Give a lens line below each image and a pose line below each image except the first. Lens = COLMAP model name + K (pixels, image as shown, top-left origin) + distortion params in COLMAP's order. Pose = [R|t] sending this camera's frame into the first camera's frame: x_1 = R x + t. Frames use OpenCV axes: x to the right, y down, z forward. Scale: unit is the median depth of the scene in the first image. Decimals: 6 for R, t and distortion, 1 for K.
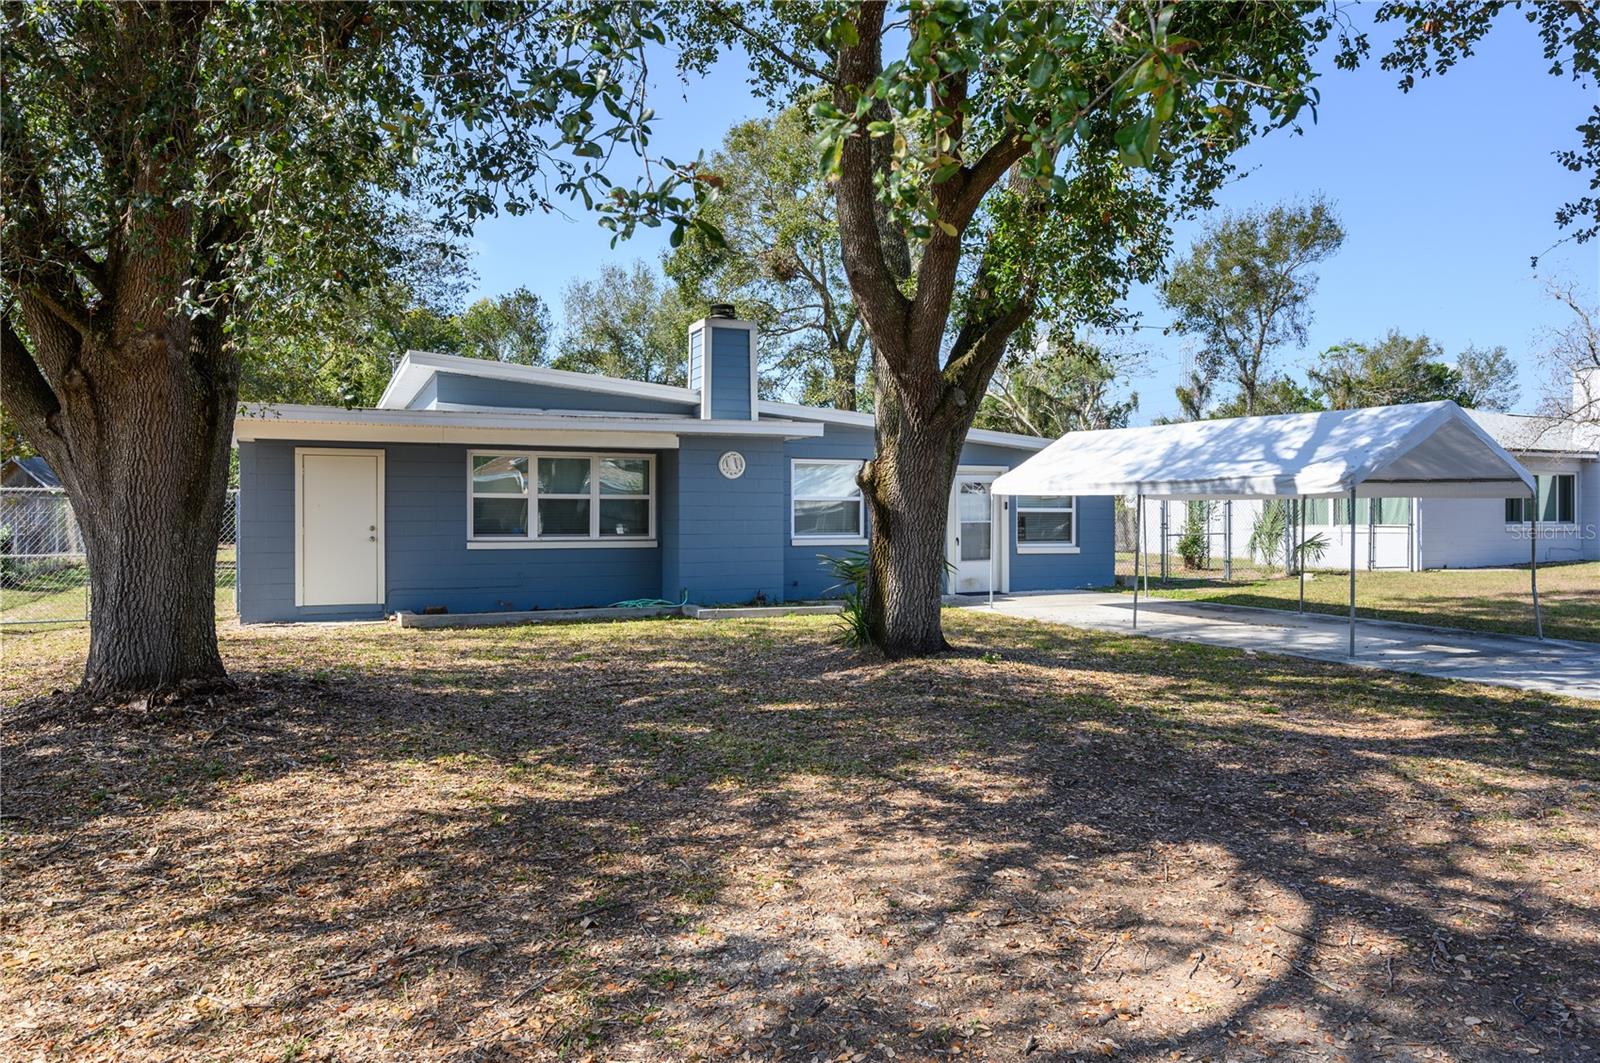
lens RADIAL K [[1118.4, 0, 843.4], [0, 1118.4, 530.9], [0, 0, 1]] dist [-0.030177, -0.000006]
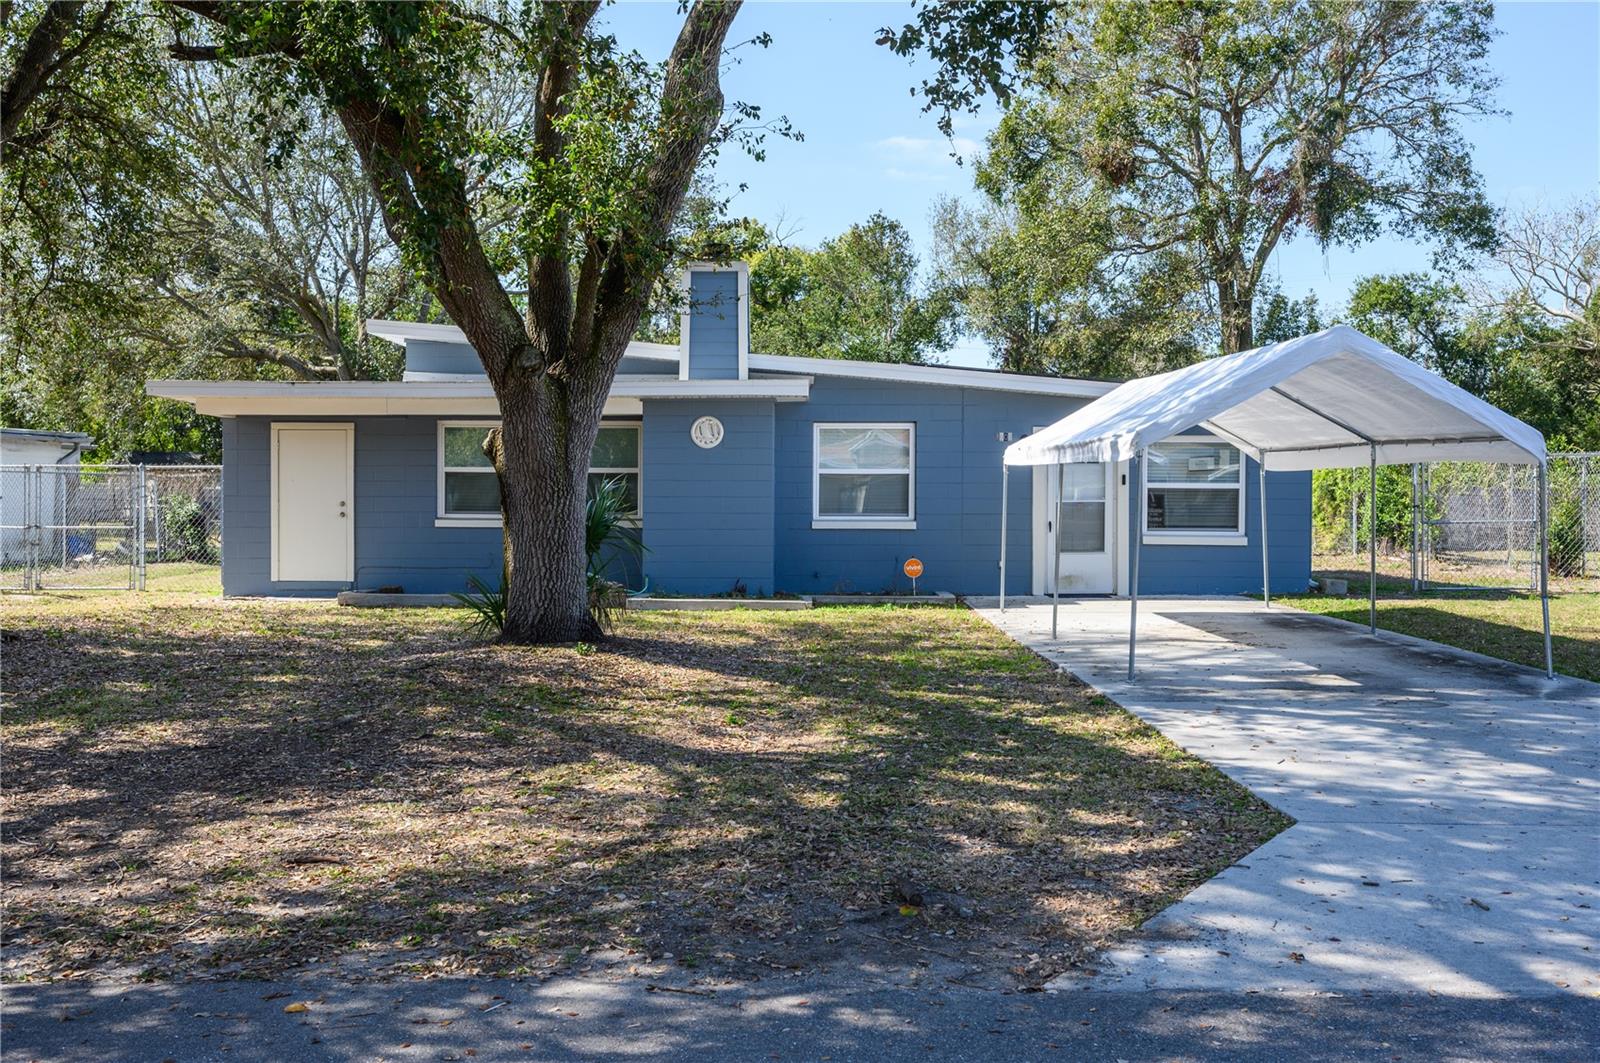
lens RADIAL K [[1441.7, 0, 773.9], [0, 1441.7, 524.1], [0, 0, 1]] dist [-0.002776, -0.002964]
pose [[0.885502, 0.013089, -0.464451, 0.464347], [-0.008854, 0.999897, 0.011299, -0.001913], [0.464551, -0.005893, 0.885526, 0.053612]]
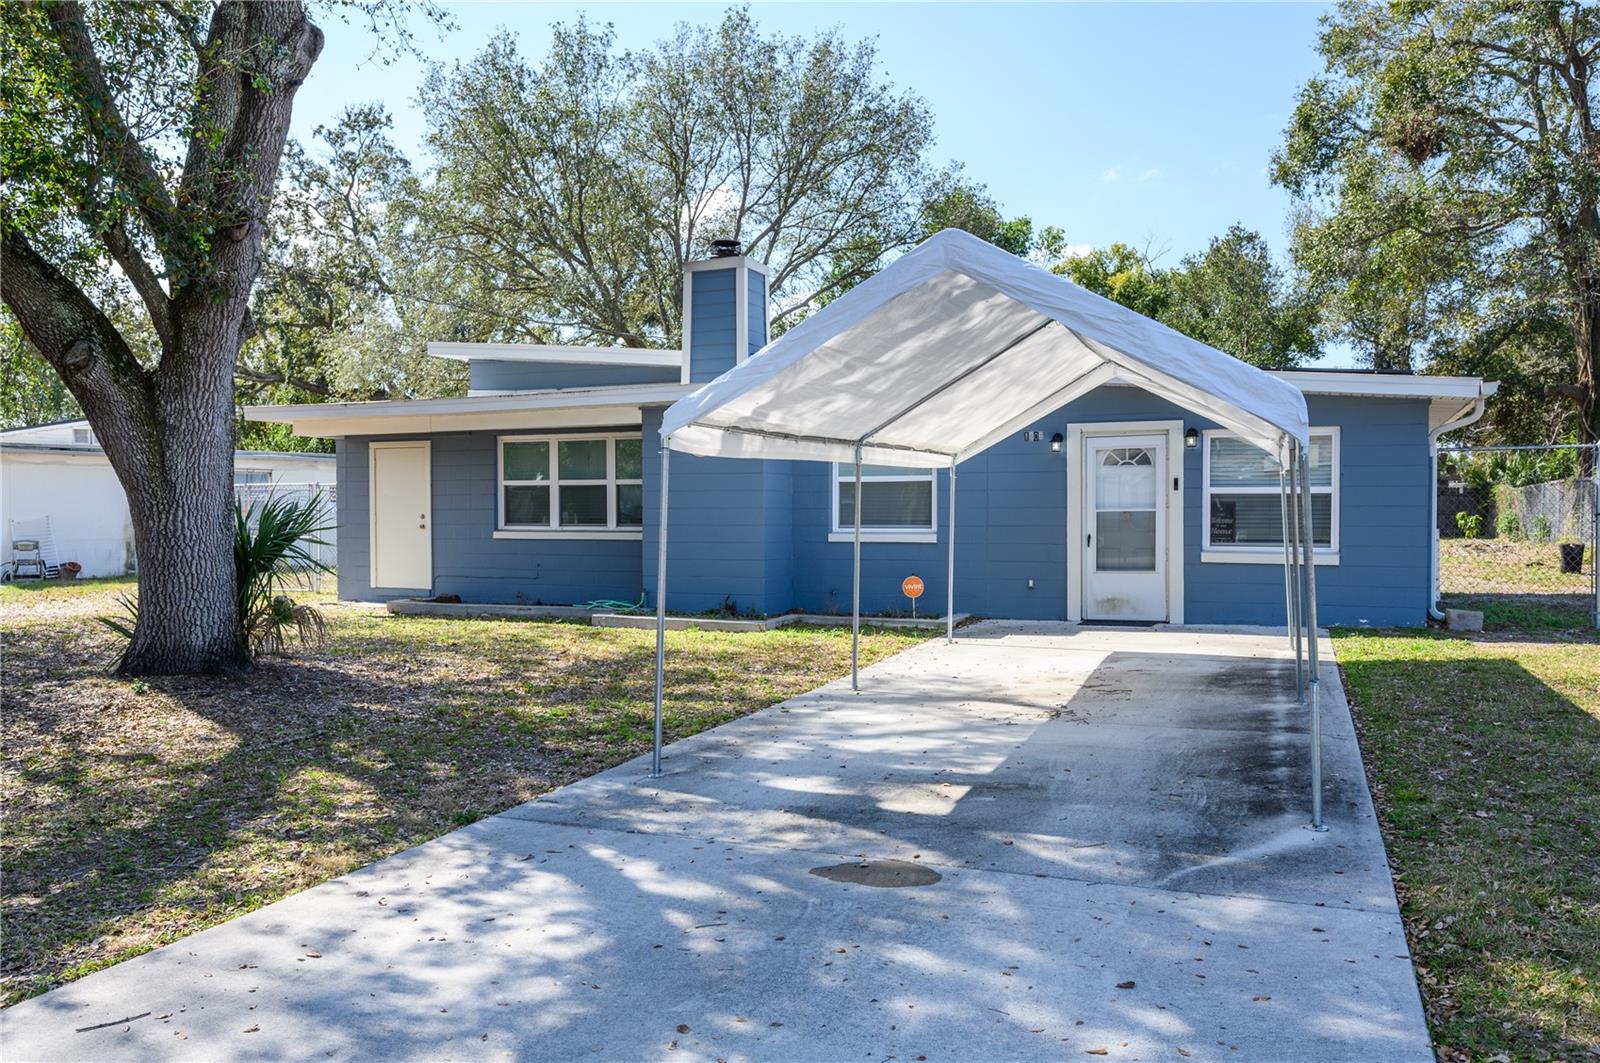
lens RADIAL K [[1205.9, 0, 800.0], [0, 1205.9, 531.5], [0, 0, 1]] dist [-0.002258, 0.000364]
pose [[0.649545, 0.014739, -0.760181, 0.620812], [-0.004098, 0.999865, 0.015885, -0.007115], [0.760312, -0.007203, 0.649518, 0.499018]]
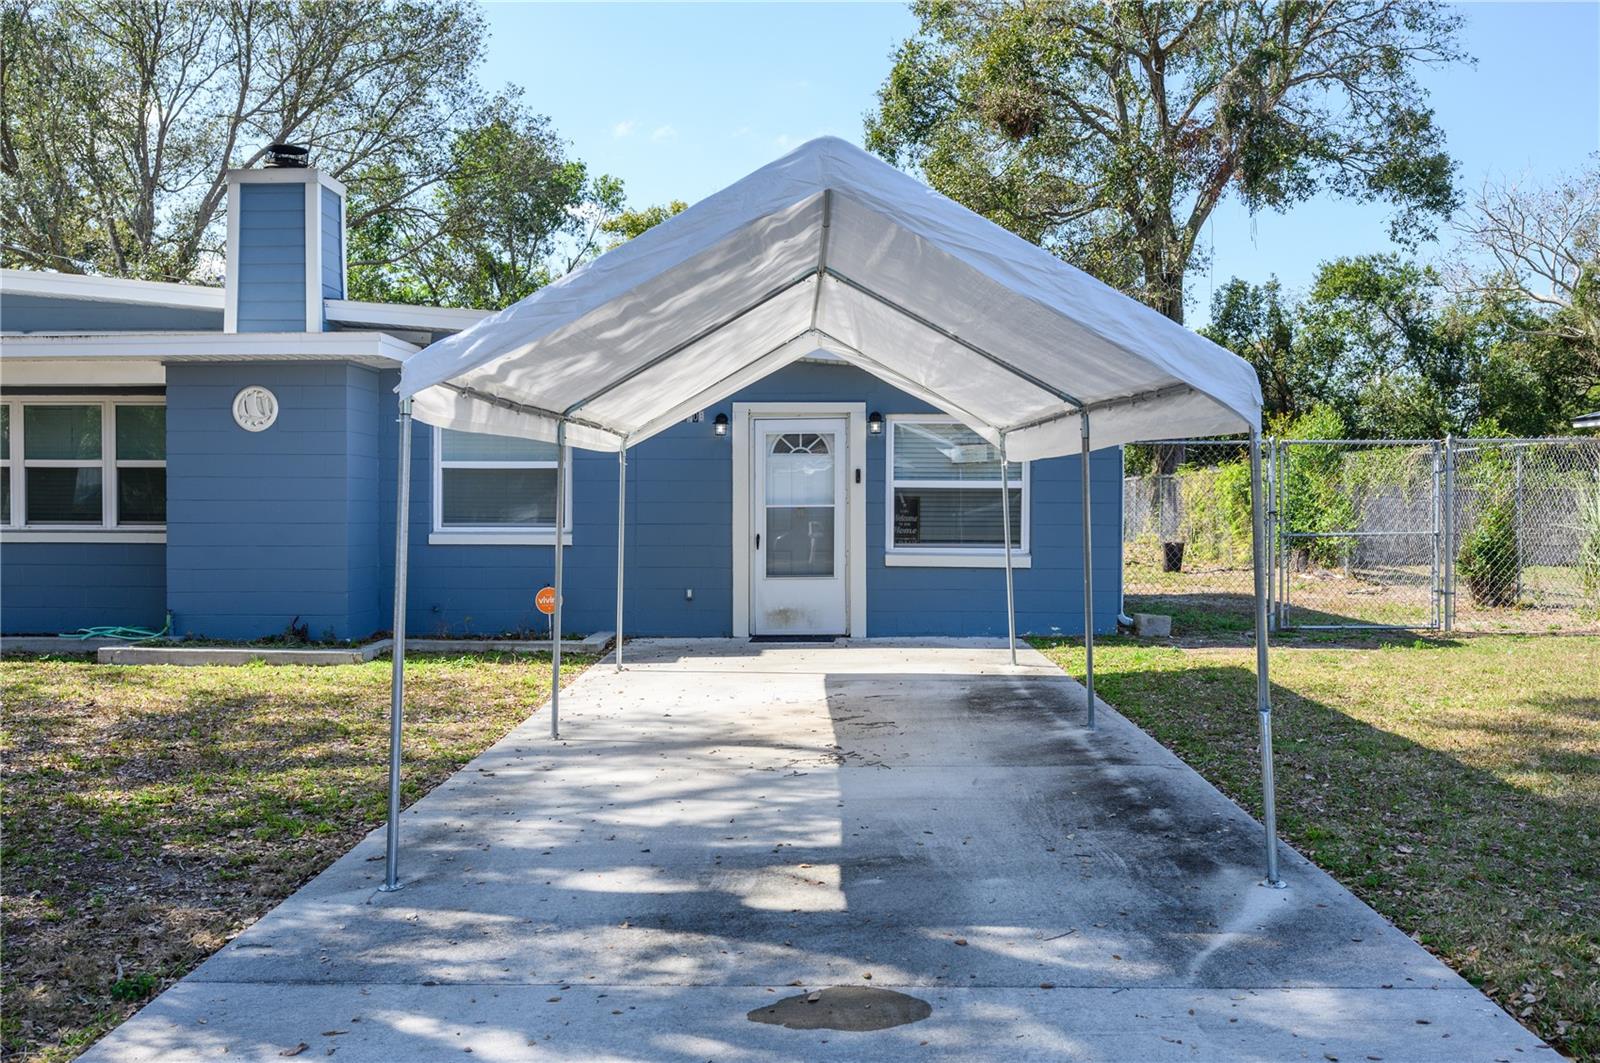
lens RADIAL K [[1393.4, 0, 800.0], [0, 1393.4, 531.5], [0, 0, 1]] dist [-0.002395, 0.002457]
pose [[0.881580, 0.014673, -0.471806, 0.524108], [-0.008563, 0.999849, 0.015095, -0.006886], [0.471956, -0.009268, 0.881573, 0.485614]]
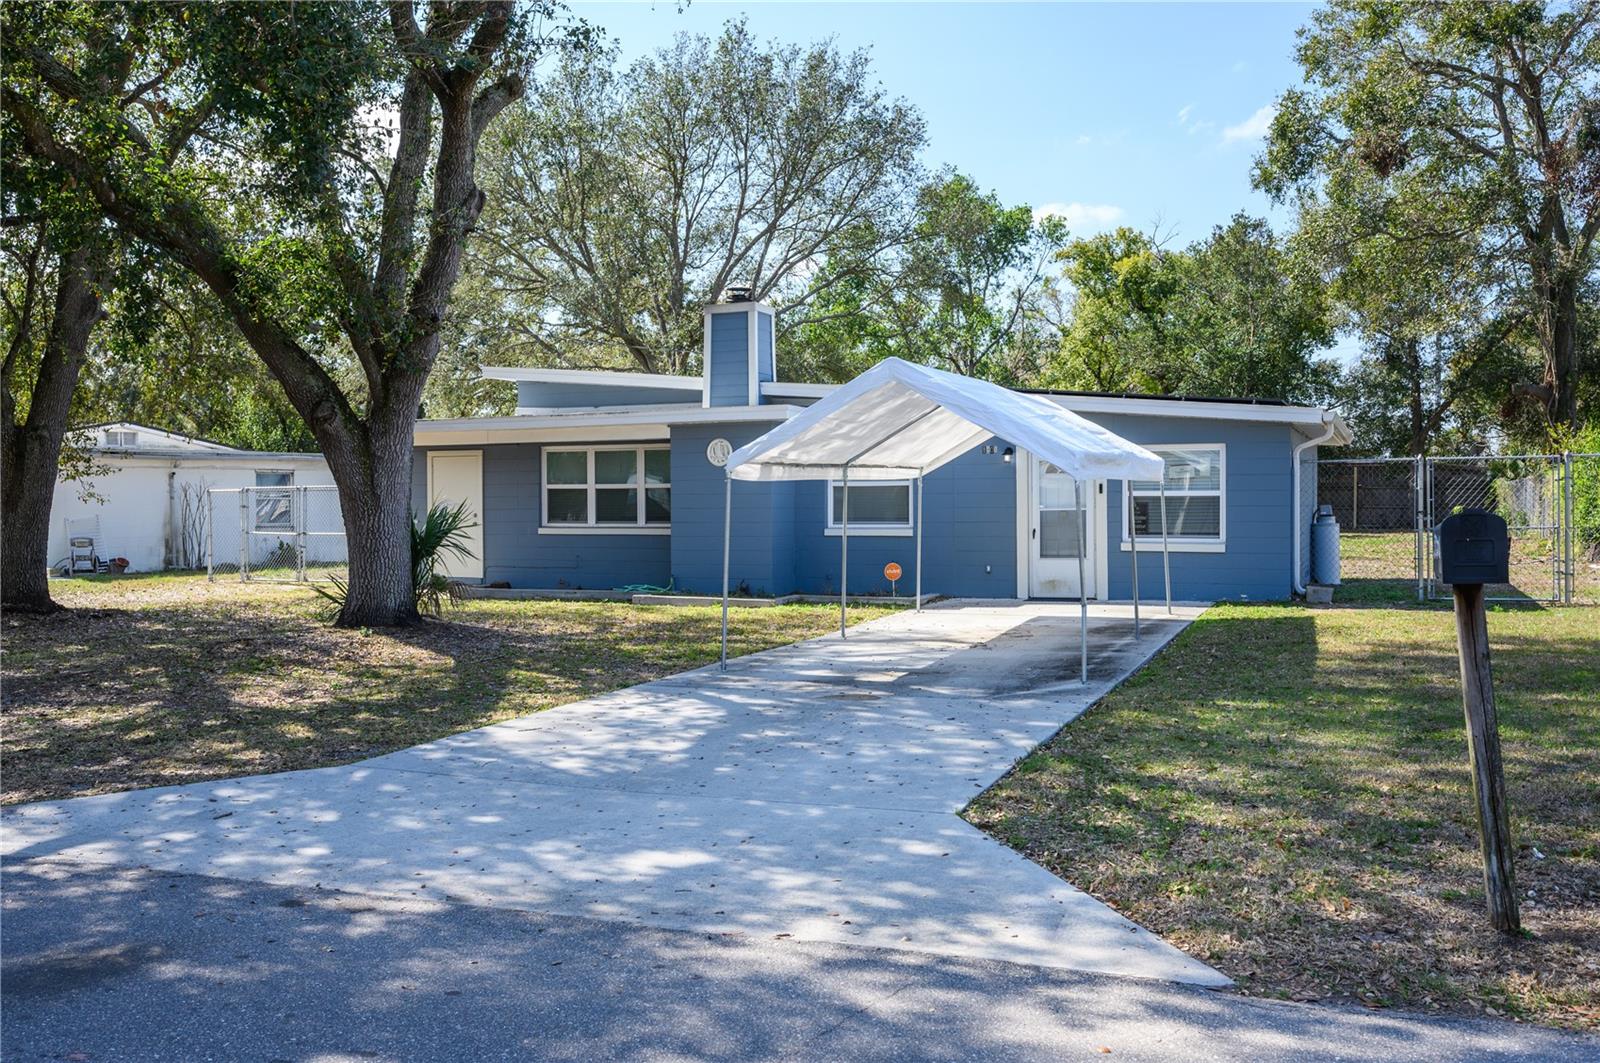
lens RADIAL K [[1393.4, 0, 800.0], [0, 1393.4, 531.5], [0, 0, 1]] dist [-0.002395, 0.002457]
pose [[0.654063, 0.014957, -0.756293, 0.889511], [-0.001231, 0.999824, 0.018709, -0.012574], [0.756439, -0.011306, 0.653966, 0.257978]]
